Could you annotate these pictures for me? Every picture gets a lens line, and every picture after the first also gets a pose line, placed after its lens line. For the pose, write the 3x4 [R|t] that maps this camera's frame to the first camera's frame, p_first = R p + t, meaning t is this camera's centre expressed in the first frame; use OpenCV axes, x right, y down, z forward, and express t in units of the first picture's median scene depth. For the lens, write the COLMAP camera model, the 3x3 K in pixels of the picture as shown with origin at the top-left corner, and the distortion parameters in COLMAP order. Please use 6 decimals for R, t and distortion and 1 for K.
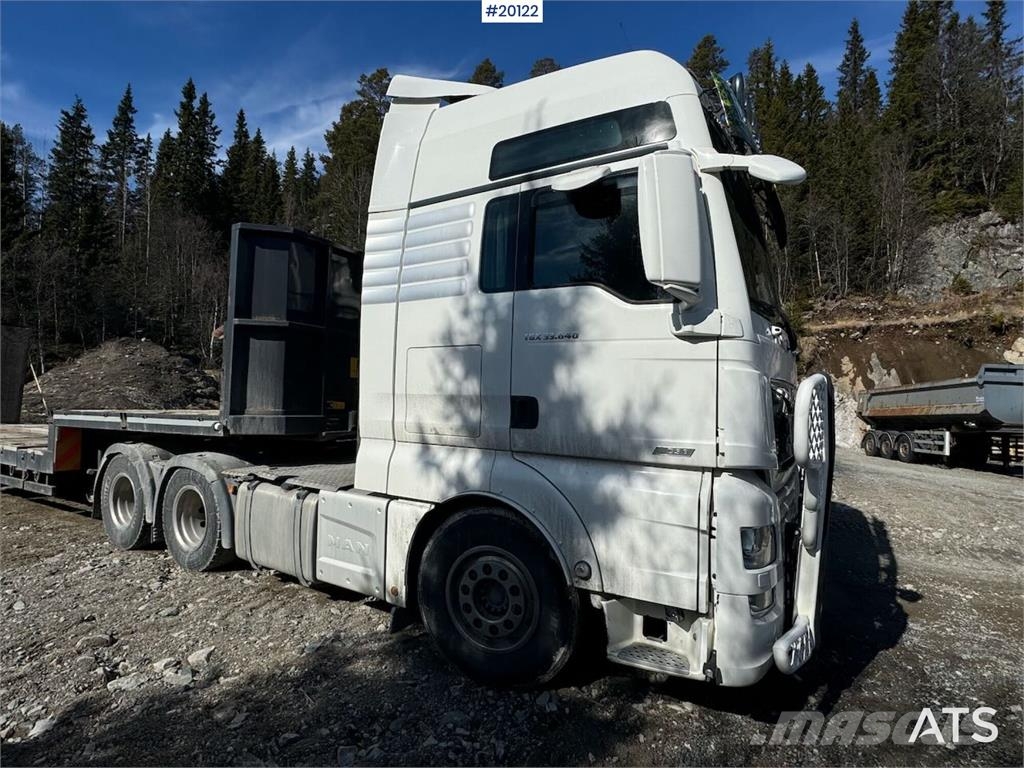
lens RADIAL K [[537.3, 0, 512.0], [0, 537.3, 384.0], [0, 0, 1]] dist [-0.001430, -0.000478]
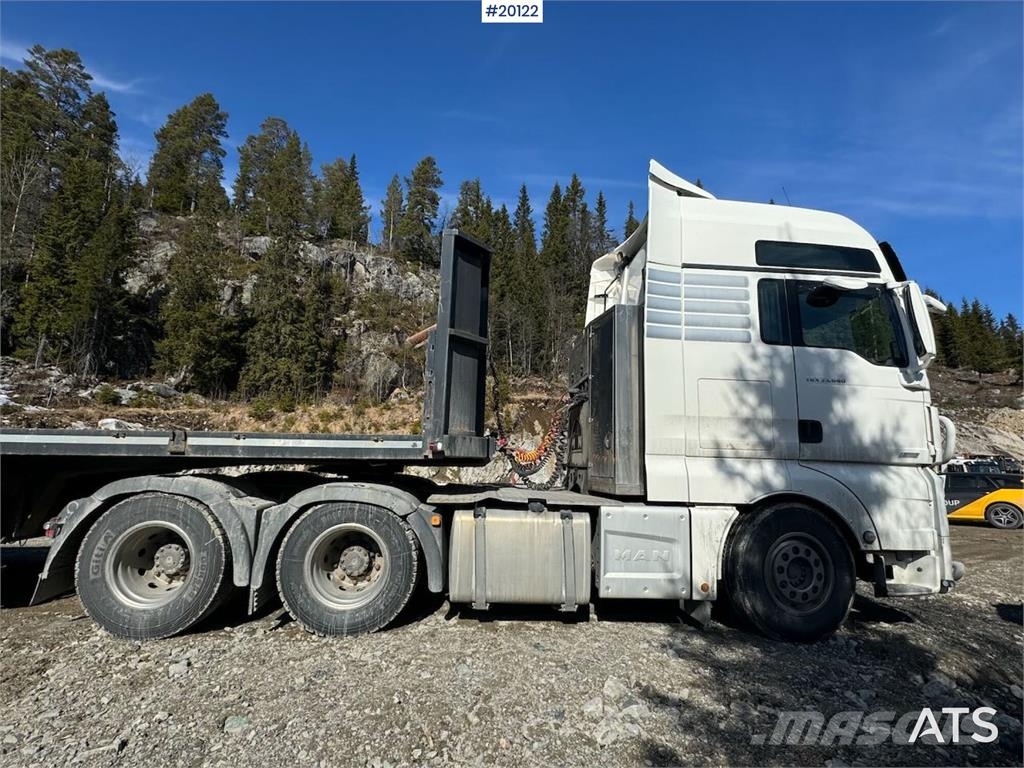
lens RADIAL K [[488.4, 0, 508.7], [0, 488.4, 383.1], [0, 0, 1]] dist [0.000819, 0.000406]
pose [[0.807292, 0.095129, 0.582434, -1.131620], [-0.026035, 0.991703, -0.125889, 0.089172], [-0.589577, 0.086466, 0.803070, 0.348443]]
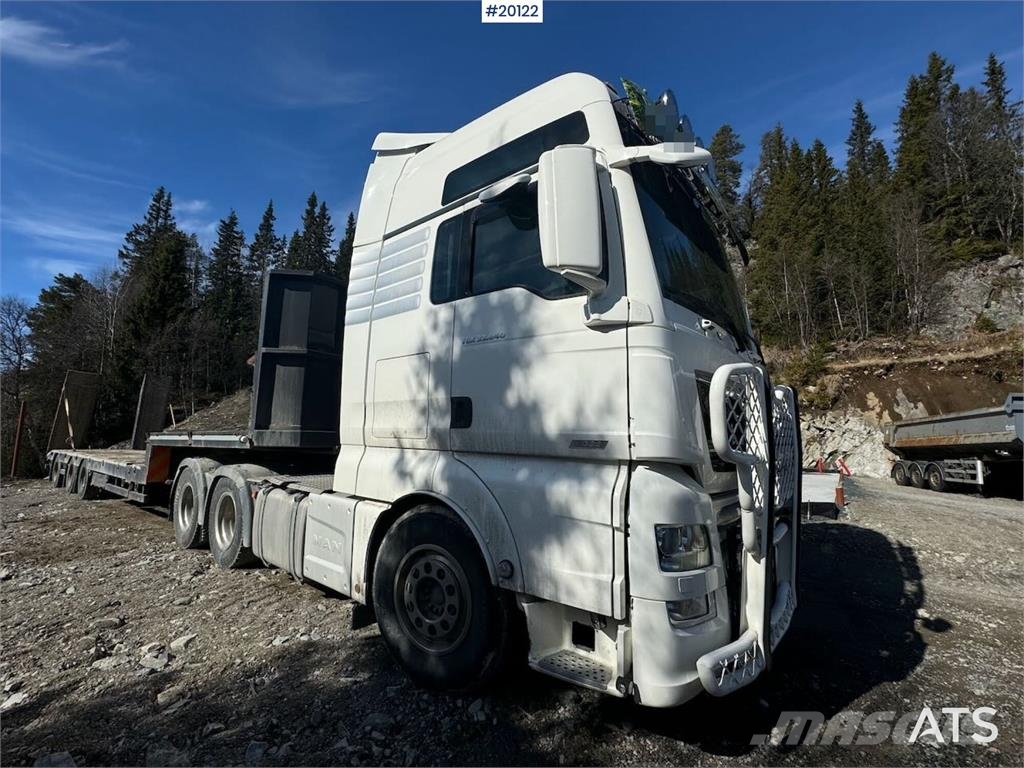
lens RADIAL K [[450.2, 0, 511.9], [0, 450.2, 382.7], [0, 0, 1]] dist [-0.001755, -0.000158]
pose [[0.991457, -0.019190, -0.129011, 0.191034], [0.007121, 0.995606, -0.093369, 0.063501], [0.130236, 0.091652, 0.987238, 0.121084]]
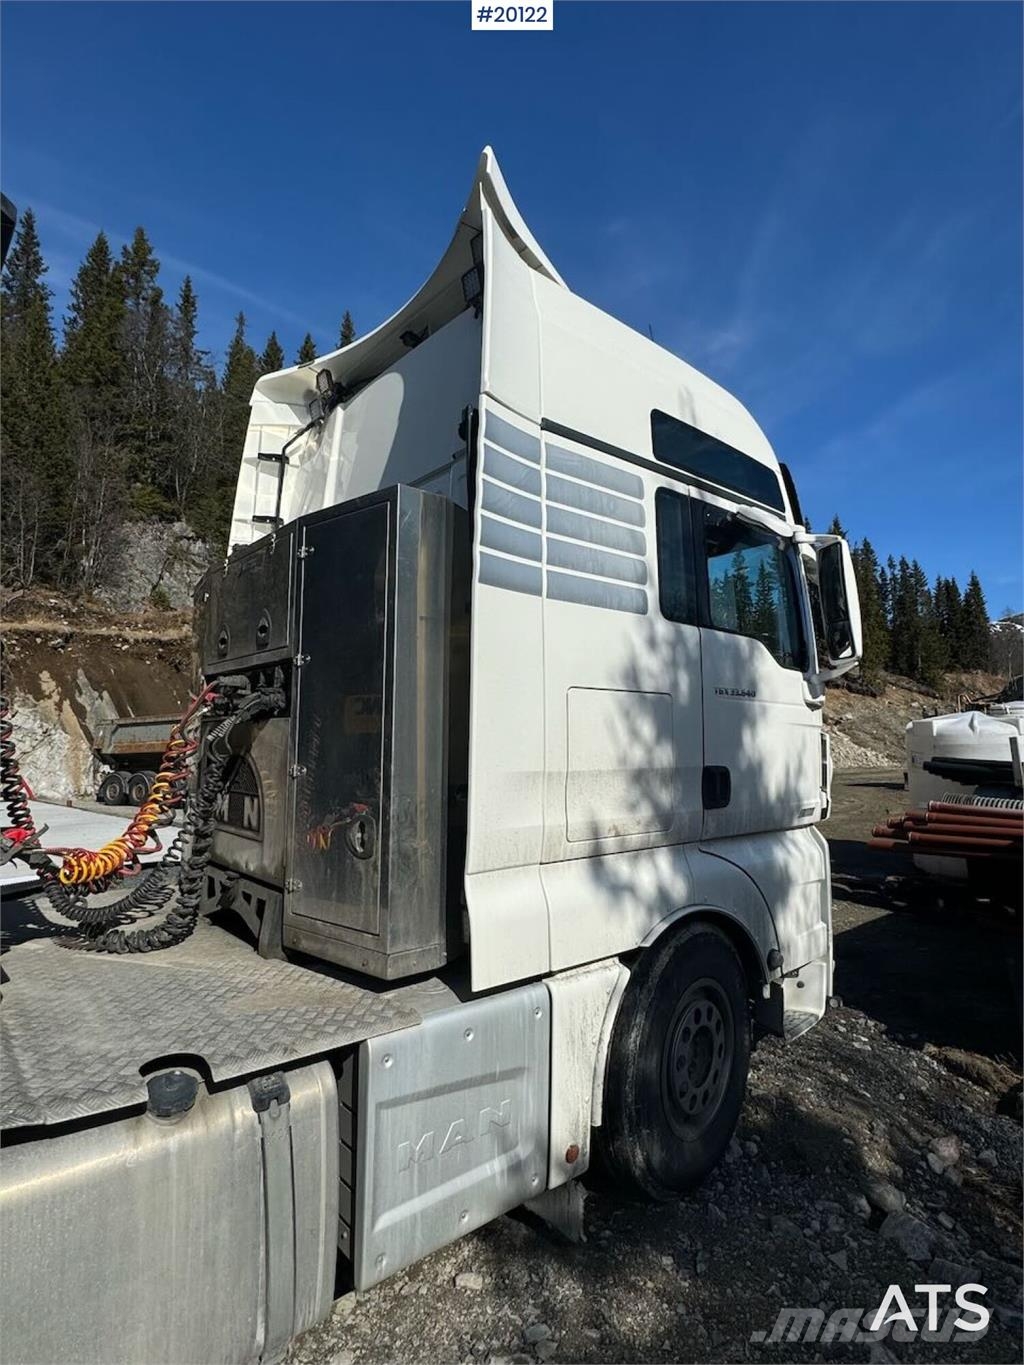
lens RADIAL K [[722.8, 0, 516.1], [0, 722.8, 679.6], [0, 0, 1]] dist [-0.000945, -0.000010]
pose [[0.290766, 0.056873, 0.955102, -0.871846], [-0.024243, 0.998349, -0.052068, -0.032913], [-0.956487, -0.008015, 0.291665, 0.798522]]
